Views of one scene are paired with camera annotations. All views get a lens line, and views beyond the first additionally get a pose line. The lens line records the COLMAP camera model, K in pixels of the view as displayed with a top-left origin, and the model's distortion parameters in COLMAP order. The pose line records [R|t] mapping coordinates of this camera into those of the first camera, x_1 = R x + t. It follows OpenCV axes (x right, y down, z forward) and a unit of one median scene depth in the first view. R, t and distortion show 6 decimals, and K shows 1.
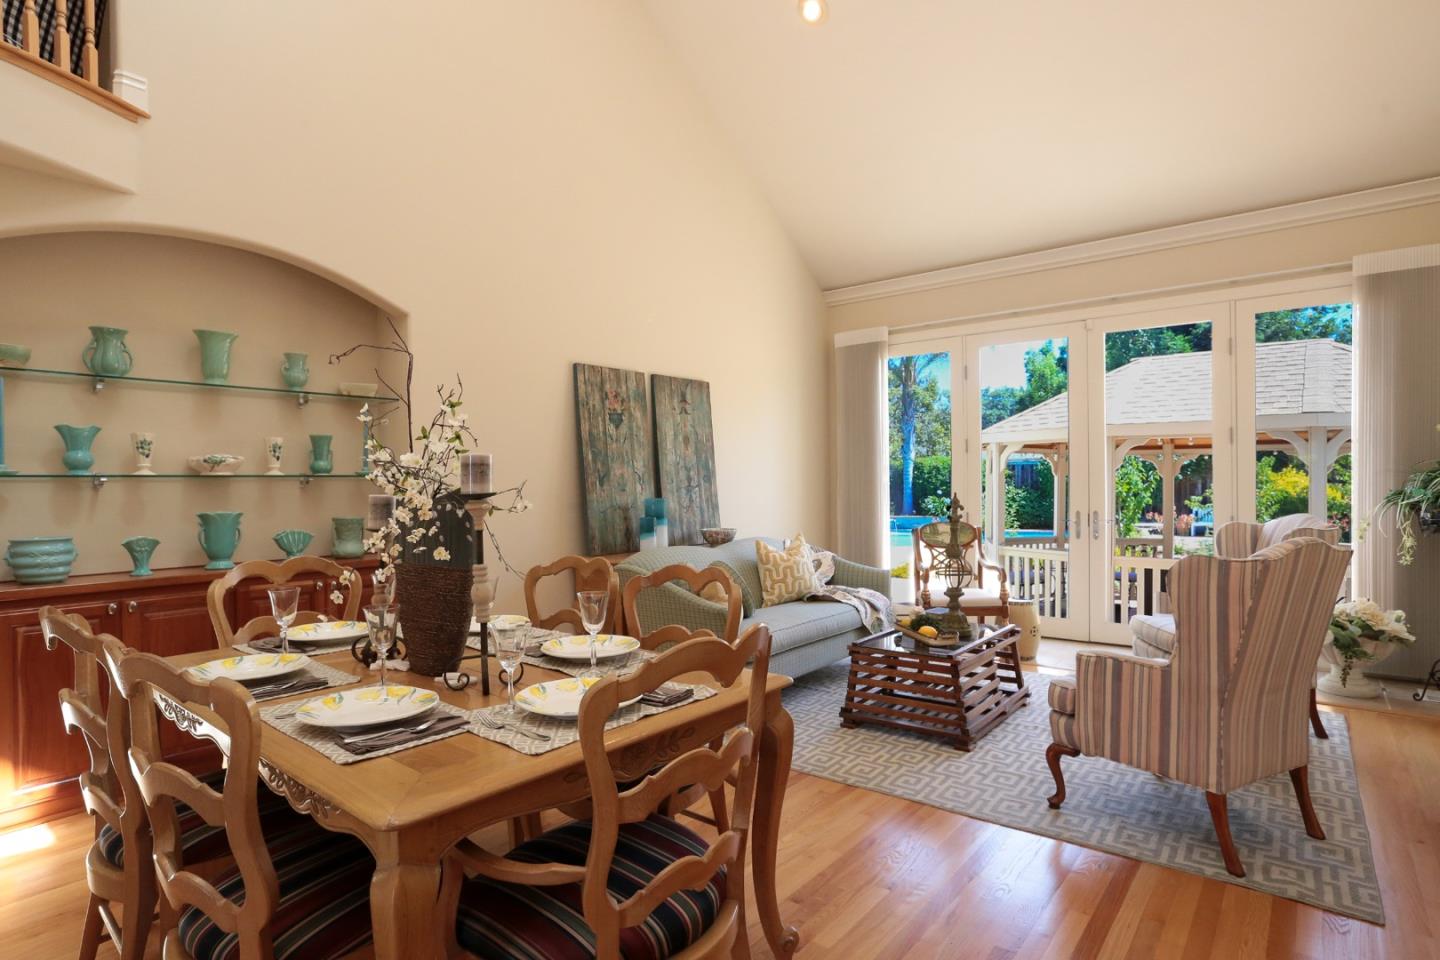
lens RADIAL K [[767.0, 0, 709.7], [0, 767.0, 484.5], [0, 0, 1]] dist [-0.030097, 0.014972]
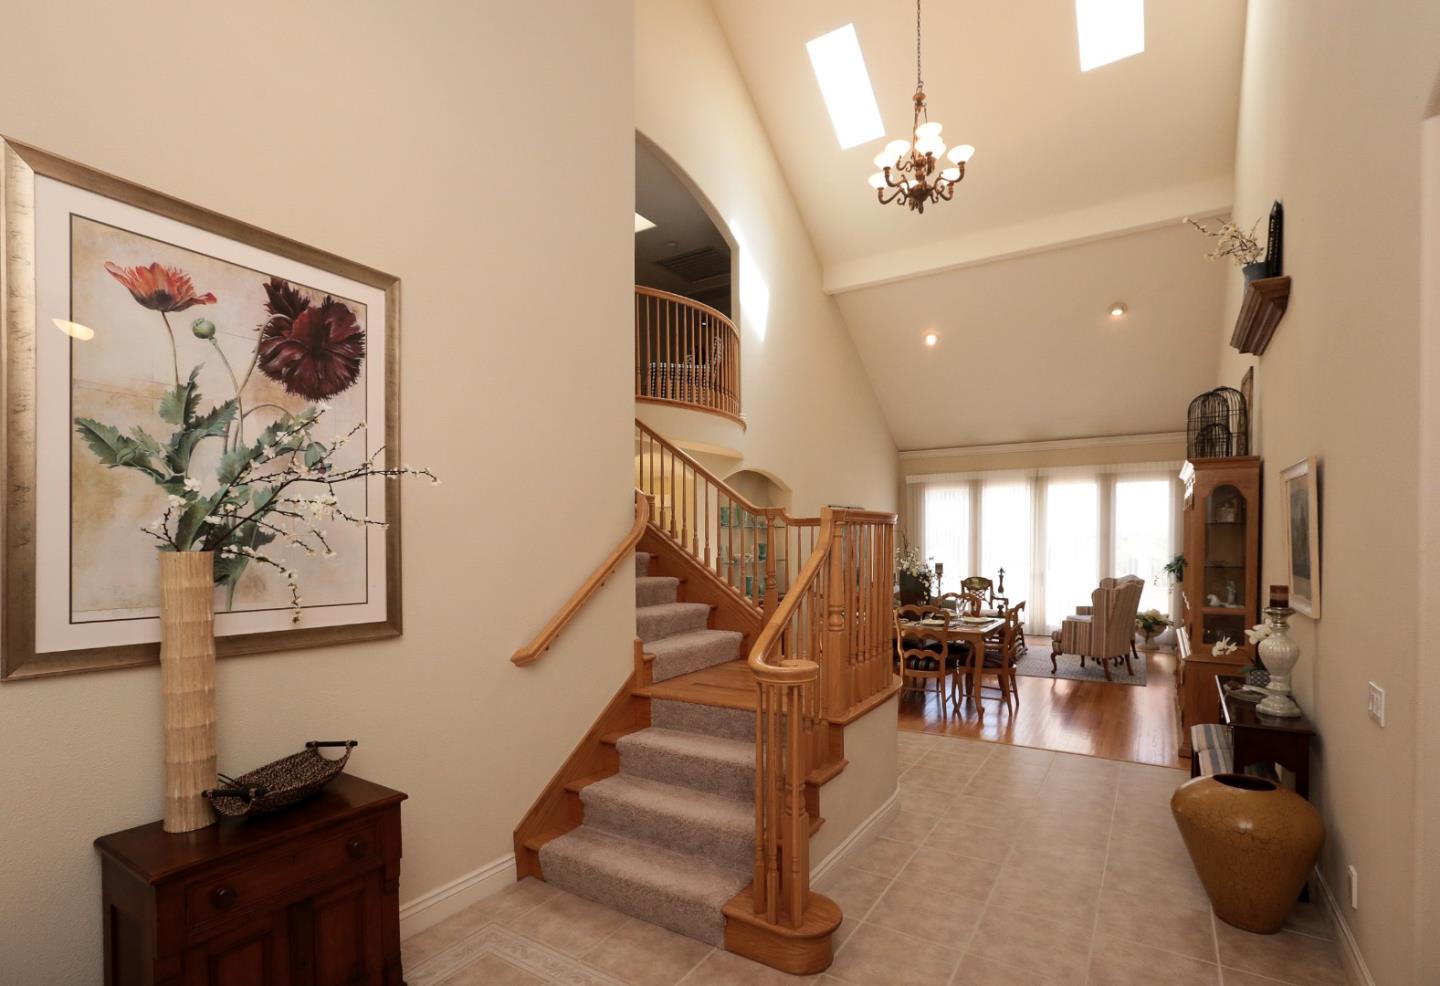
lens RADIAL K [[701.8, 0, 750.2], [0, 701.8, 556.2], [0, 0, 1]] dist [-0.002528, 0.000093]
pose [[0.987822, -0.000837, 0.155584, -1.164583], [-0.003122, 0.999678, 0.025200, -0.105733], [-0.155555, -0.025379, 0.987501, -1.546129]]
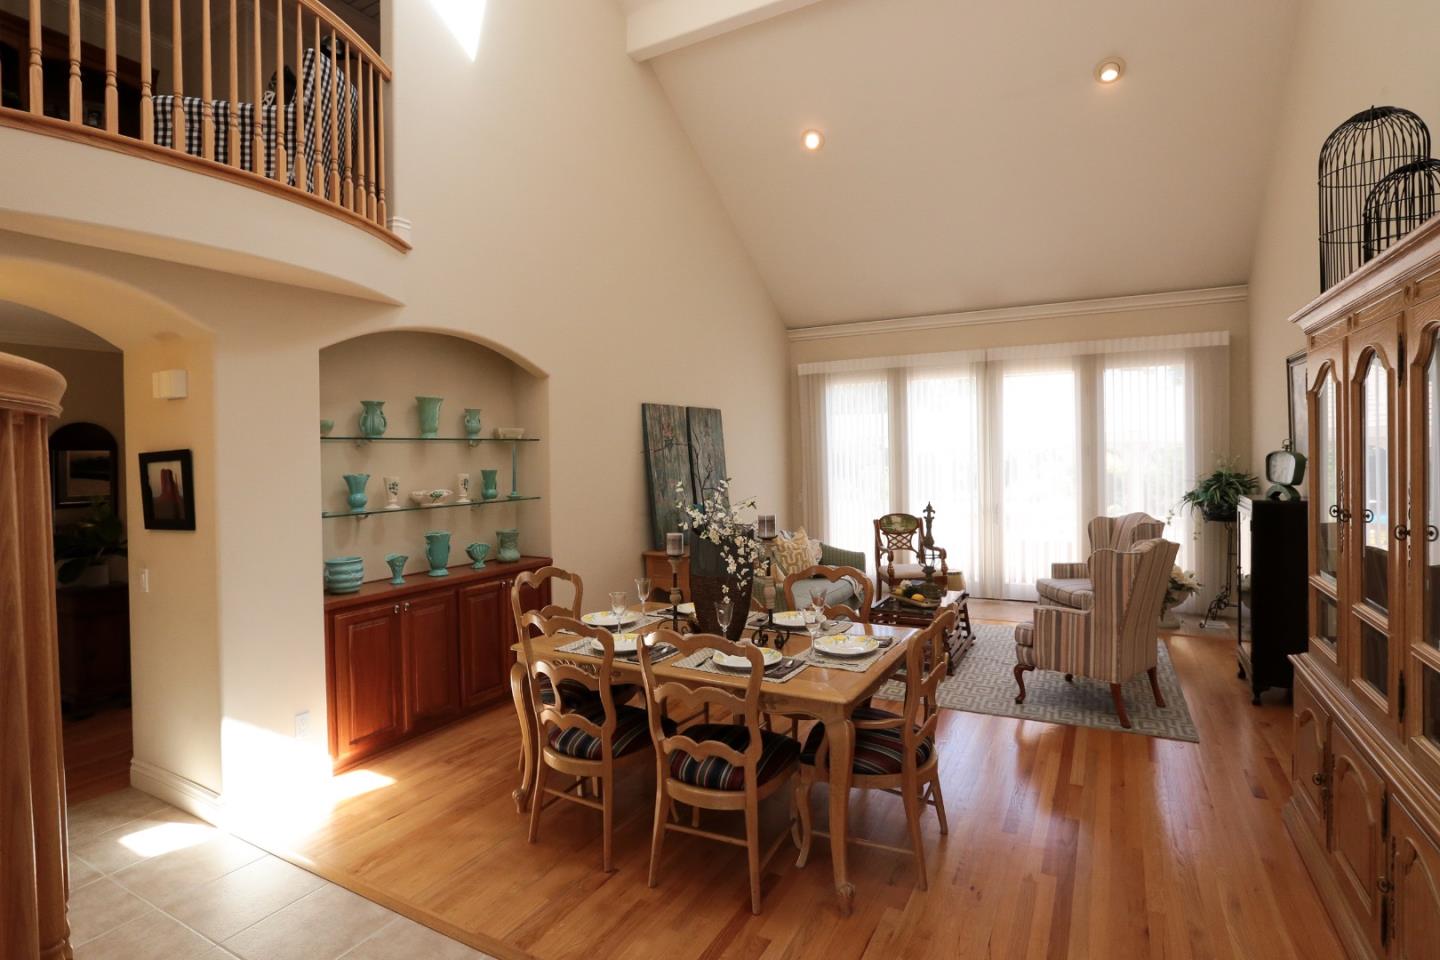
lens RADIAL K [[734.9, 0, 722.5], [0, 734.9, 457.6], [0, 0, 1]] dist [-0.023992, 0.000786]
pose [[0.981805, -0.008356, 0.189710, -0.465970], [0.007950, 0.999964, 0.002899, -0.113076], [-0.189728, -0.001338, 0.981836, -0.420783]]
